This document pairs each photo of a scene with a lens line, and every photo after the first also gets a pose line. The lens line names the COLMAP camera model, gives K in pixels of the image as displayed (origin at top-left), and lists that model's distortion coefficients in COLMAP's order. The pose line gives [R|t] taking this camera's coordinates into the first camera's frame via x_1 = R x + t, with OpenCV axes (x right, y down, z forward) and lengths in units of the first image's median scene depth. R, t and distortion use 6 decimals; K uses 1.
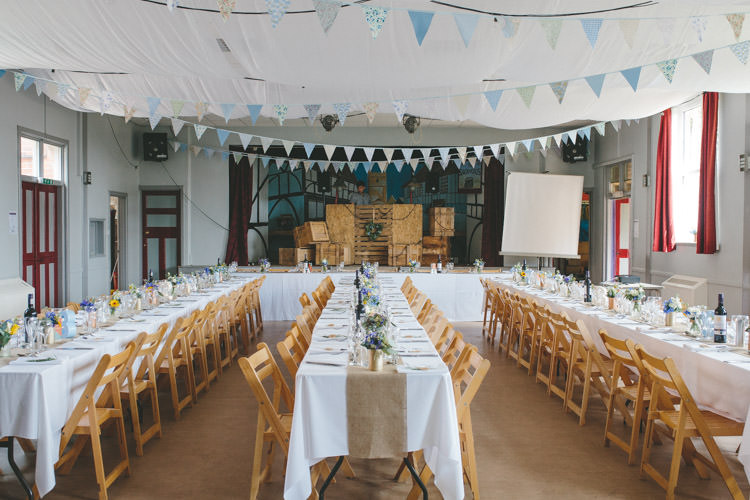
lens RADIAL K [[759.7, 0, 375.1], [0, 759.7, 251.7], [0, 0, 1]] dist [-0.003122, 0.000000]
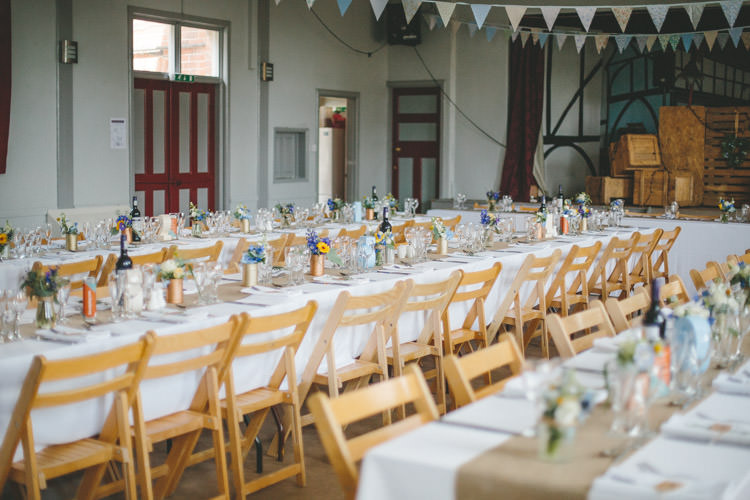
lens RADIAL K [[1104.7, 0, 375.2], [0, 1104.7, 248.4], [0, 0, 1]] dist [-0.103302, 0.000000]
pose [[0.845555, 0.056276, -0.530914, 0.222495], [-0.024185, 0.997446, 0.067210, -0.001906], [0.533340, -0.043989, 0.844756, 0.132594]]
